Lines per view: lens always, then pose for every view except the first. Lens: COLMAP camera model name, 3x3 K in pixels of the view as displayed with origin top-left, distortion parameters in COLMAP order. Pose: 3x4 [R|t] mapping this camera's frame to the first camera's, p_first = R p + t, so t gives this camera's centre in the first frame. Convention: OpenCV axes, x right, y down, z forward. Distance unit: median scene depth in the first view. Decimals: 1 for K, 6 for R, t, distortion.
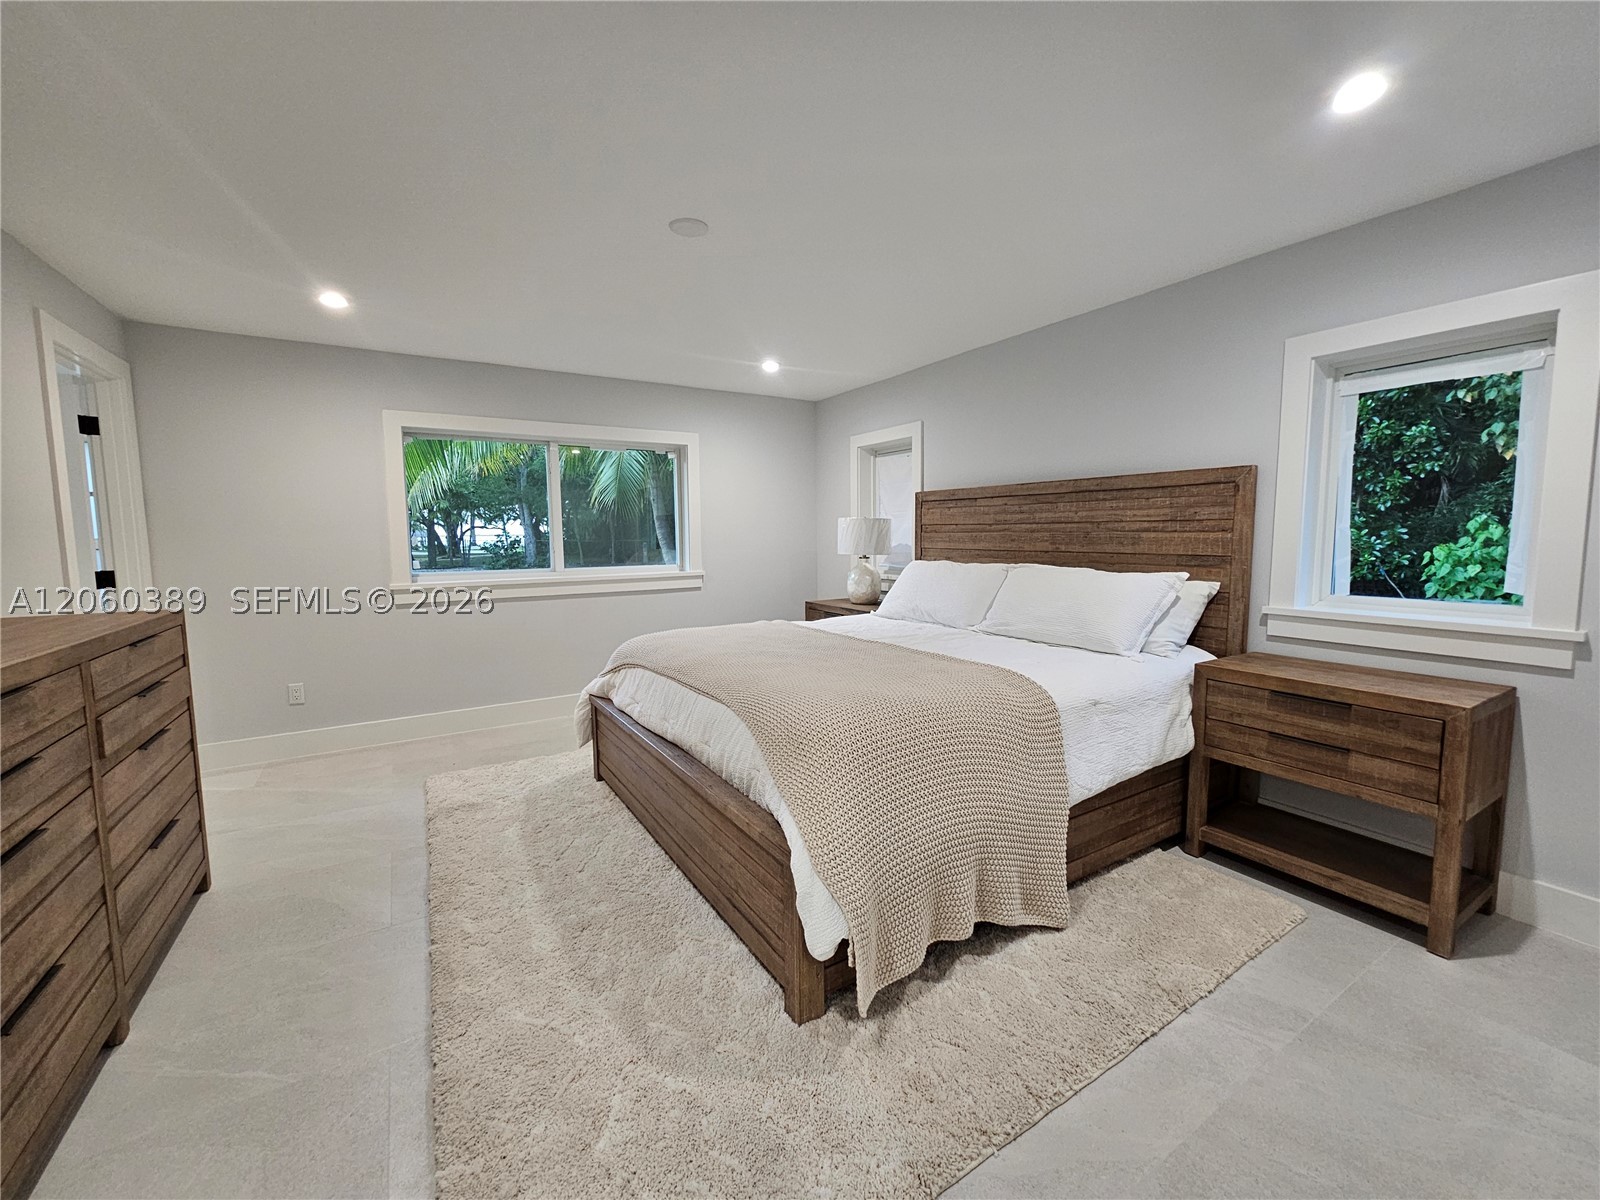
lens RADIAL K [[654.0, 0, 809.7], [0, 654.0, 593.8], [0, 0, 1]] dist [0.001334, 0.000213]
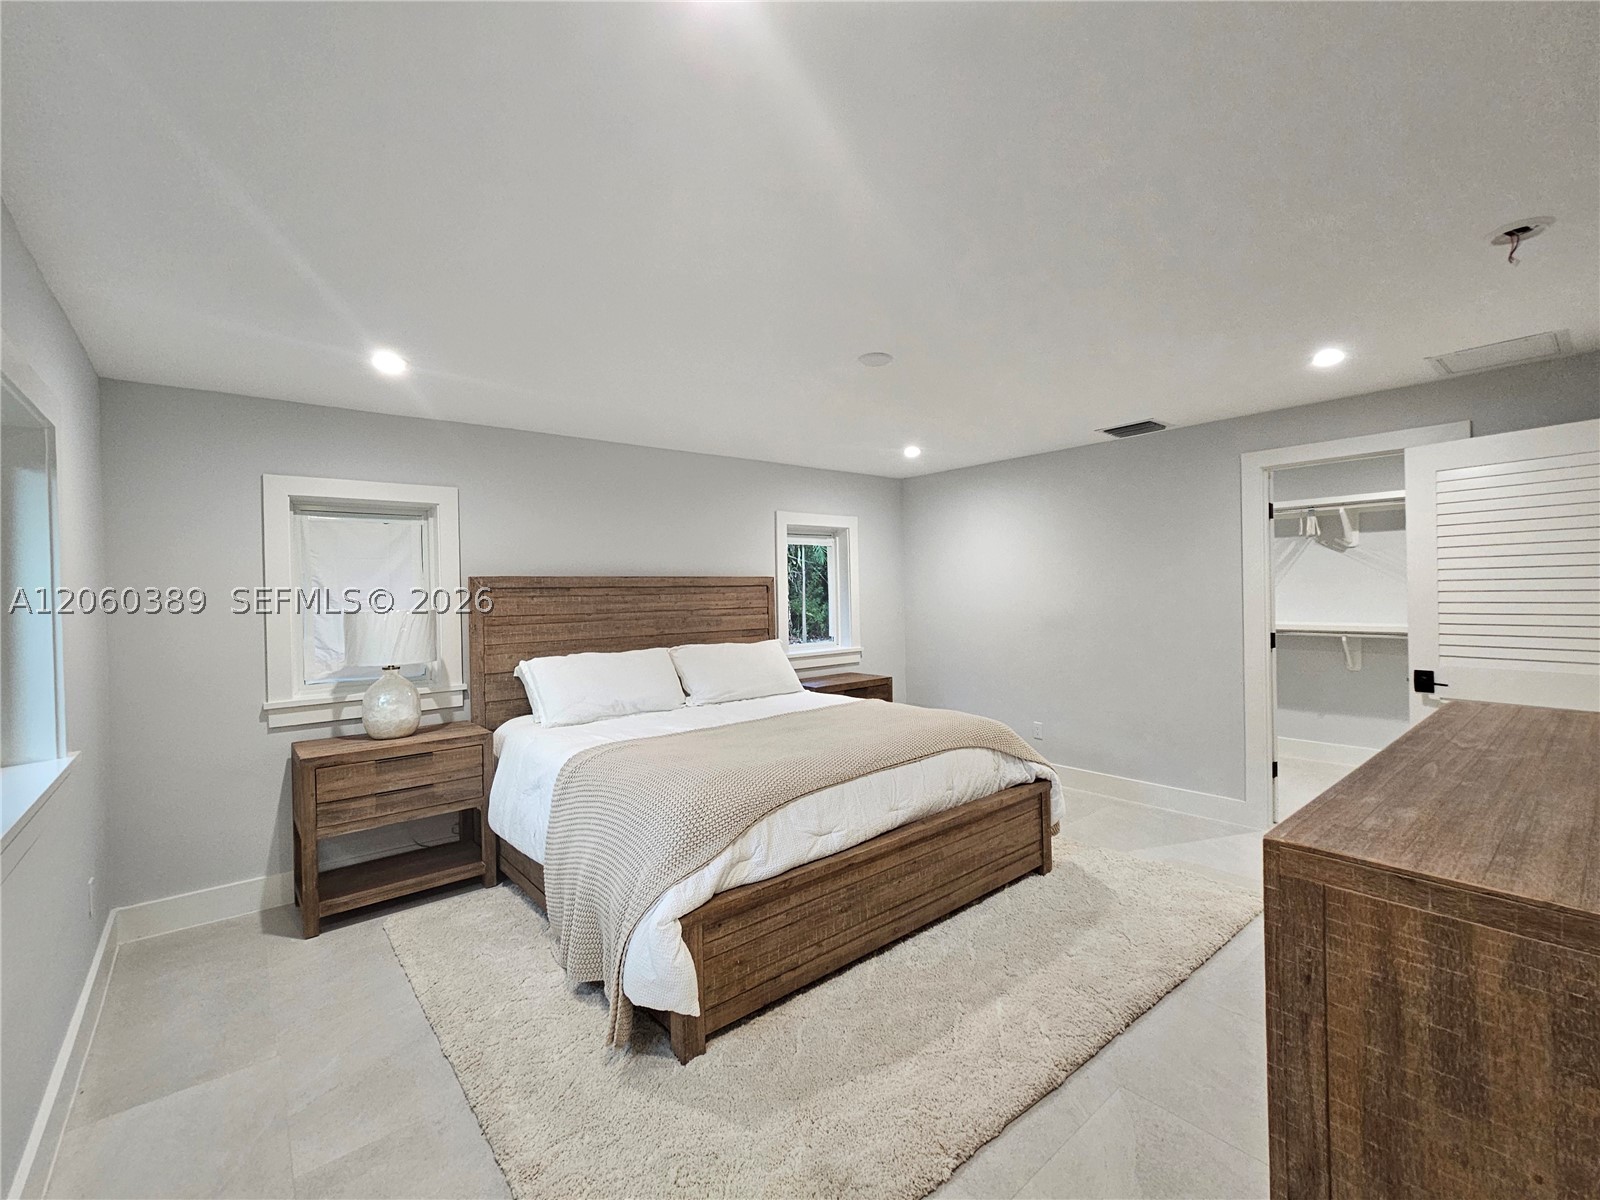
lens RADIAL K [[691.7, 0, 800.0], [0, 691.7, 600.0], [0, 0, 1]] dist [-0.000134, 0.000183]
pose [[-0.133504, 0.002804, 0.991044, -1.051424], [0.117641, 0.992971, 0.013038, -0.131072], [-0.984041, 0.118328, -0.132895, 1.040786]]
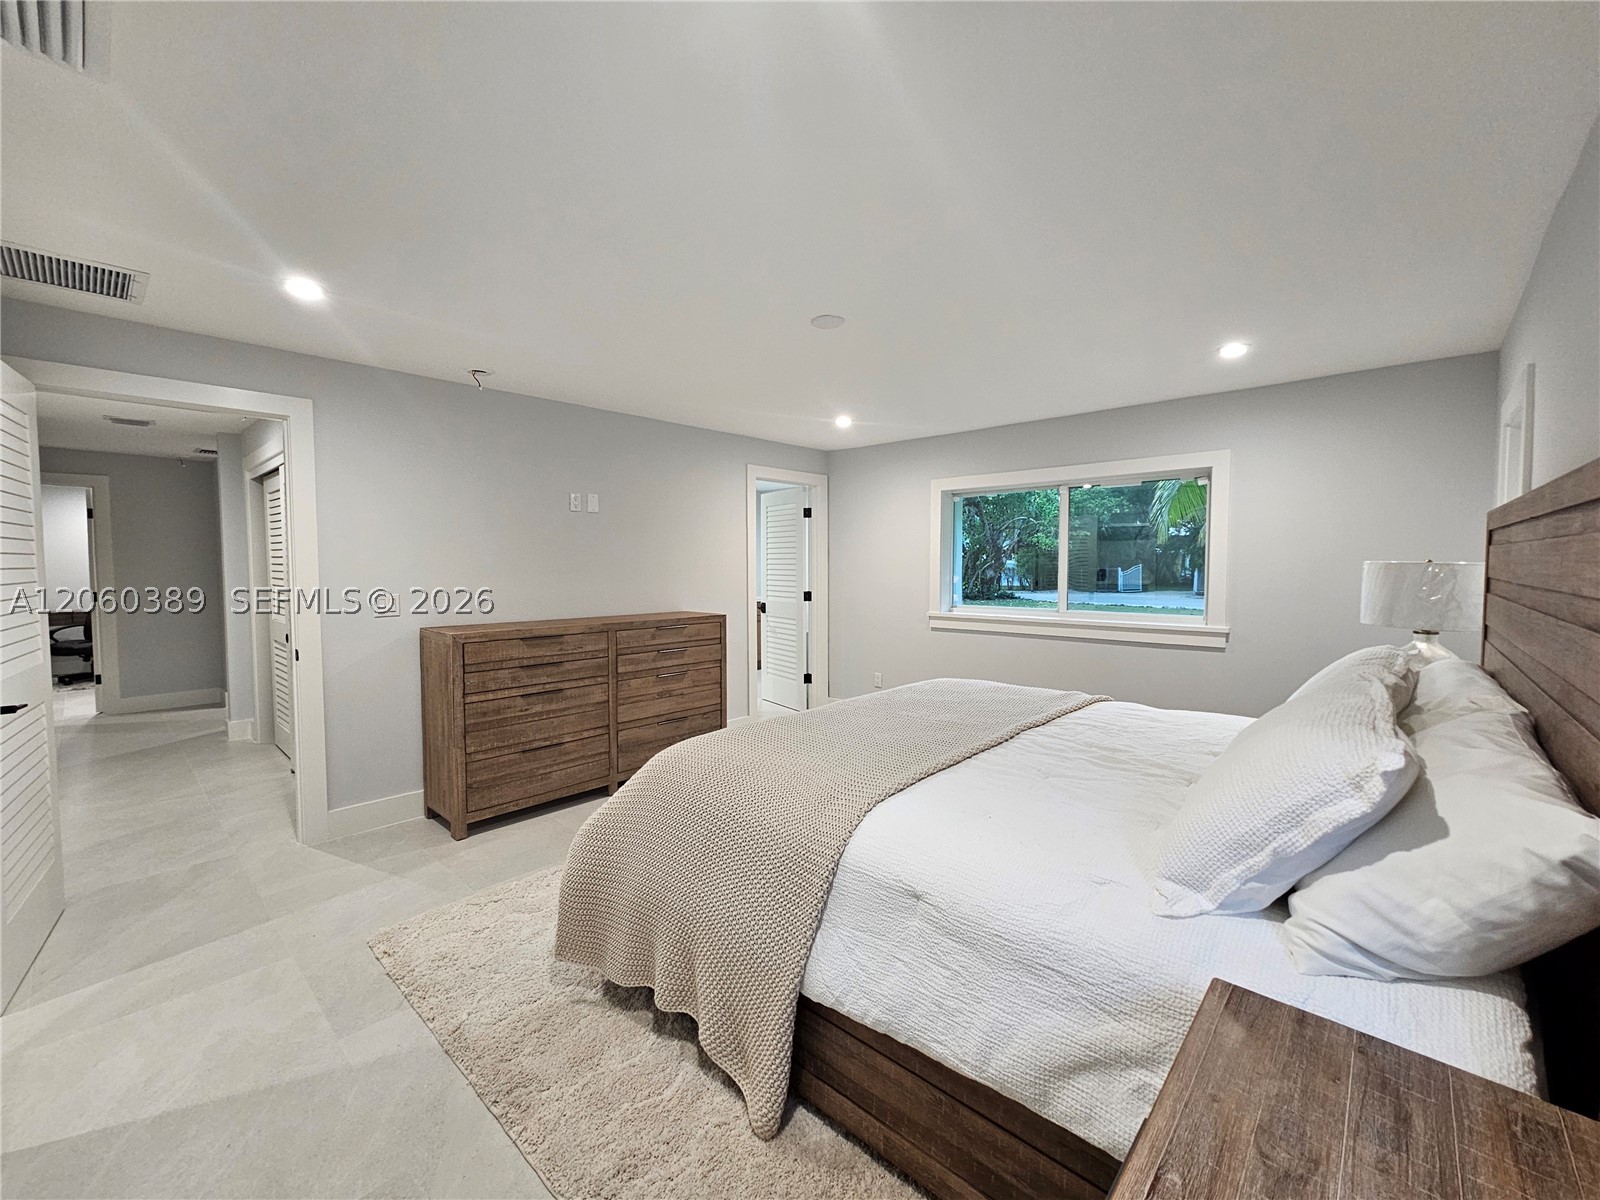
lens RADIAL K [[654.0, 0, 809.7], [0, 654.0, 593.8], [0, 0, 1]] dist [0.001334, 0.000213]
pose [[0.271427, 0.054249, -0.960929, 0.720758], [-0.090135, 0.995455, 0.030738, -0.088702], [0.958229, 0.078270, 0.275083, 0.529286]]
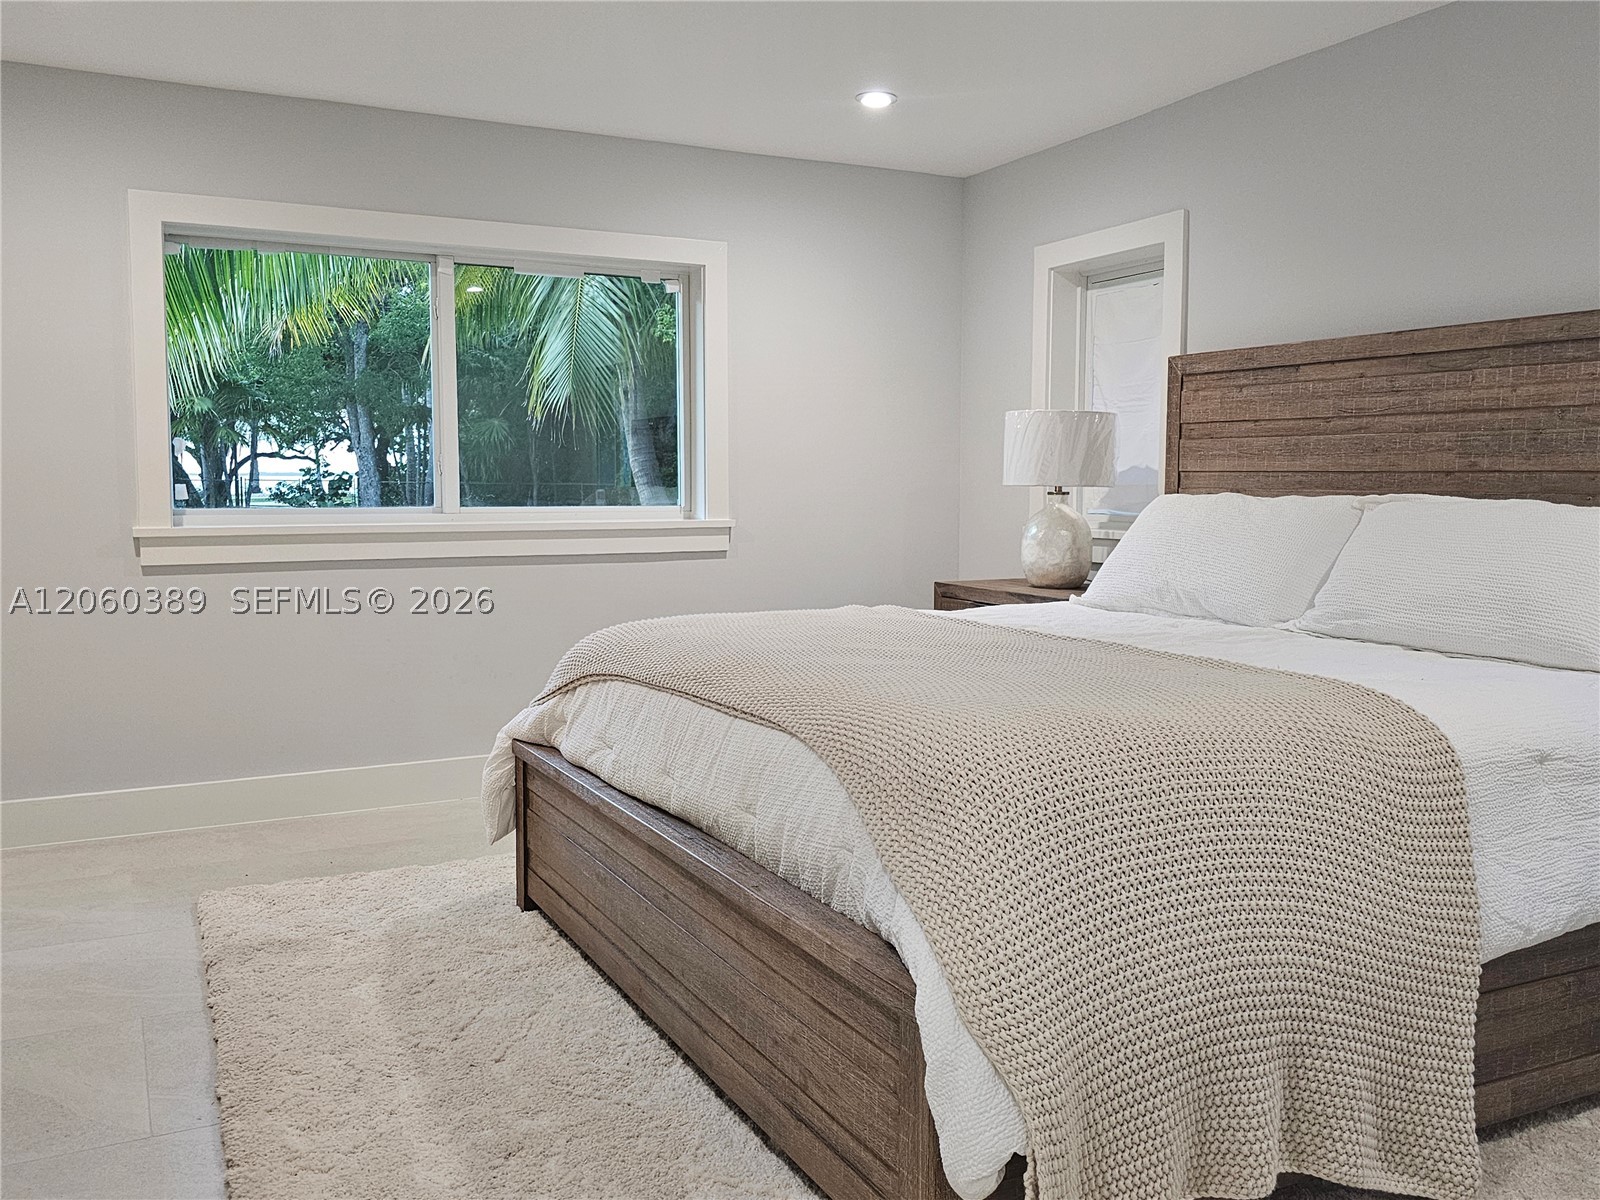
lens RADIAL K [[1372.8, 0, 810.8], [0, 1372.8, 577.6], [0, 0, 1]] dist [0.093539, -0.129017]
pose [[0.995643, 0.017124, -0.091664, -0.008474], [-0.018828, 0.999665, -0.017753, 0.045853], [0.091329, 0.019402, 0.995632, -0.061307]]
